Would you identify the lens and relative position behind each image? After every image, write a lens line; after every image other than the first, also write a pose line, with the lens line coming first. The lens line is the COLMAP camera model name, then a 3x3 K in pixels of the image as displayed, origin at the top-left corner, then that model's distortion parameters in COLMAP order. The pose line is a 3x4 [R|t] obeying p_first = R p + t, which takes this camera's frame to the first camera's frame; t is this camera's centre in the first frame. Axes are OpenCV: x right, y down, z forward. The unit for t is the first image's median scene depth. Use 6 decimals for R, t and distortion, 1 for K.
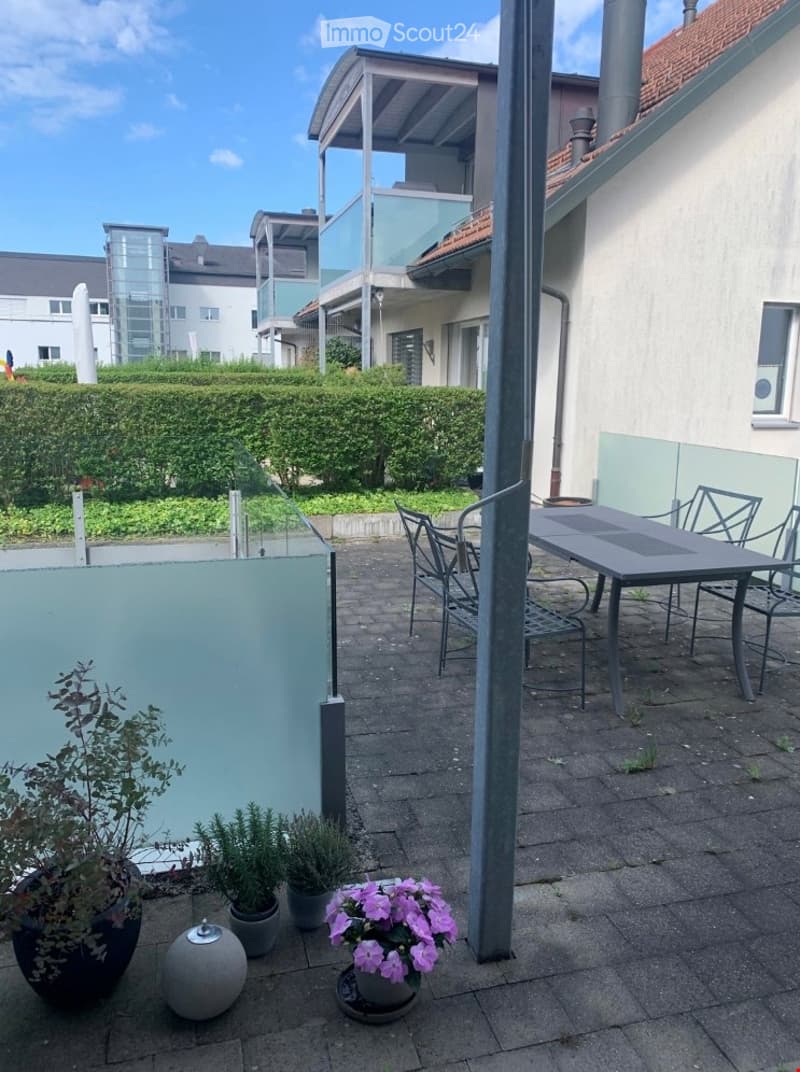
lens RADIAL K [[829.0, 0, 400.0], [0, 829.0, 536.0], [0, 0, 1]] dist [0.003783, 0.001188]
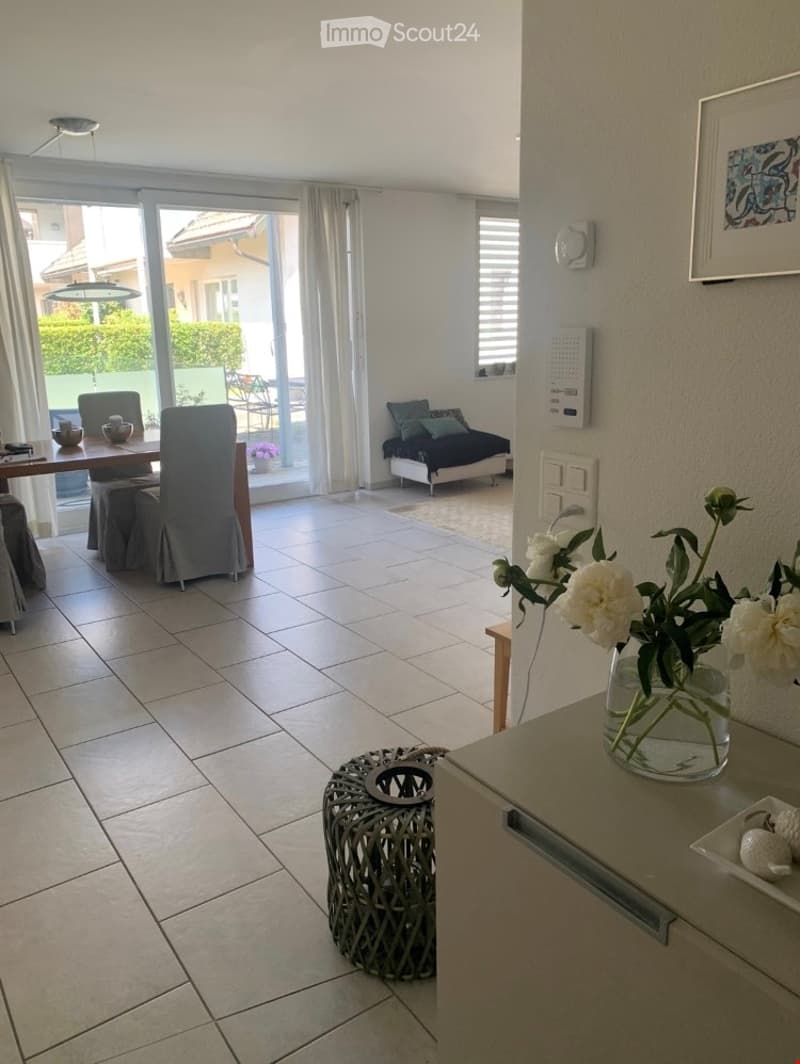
lens RADIAL K [[822.8, 0, 400.0], [0, 822.8, 532.0], [0, 0, 1]] dist [0.003783, 0.001188]
pose [[0.938879, -0.124060, 0.321115, -0.138099], [0.103352, 0.991356, 0.080818, 0.120049], [-0.328365, -0.042690, 0.943586, -0.584711]]
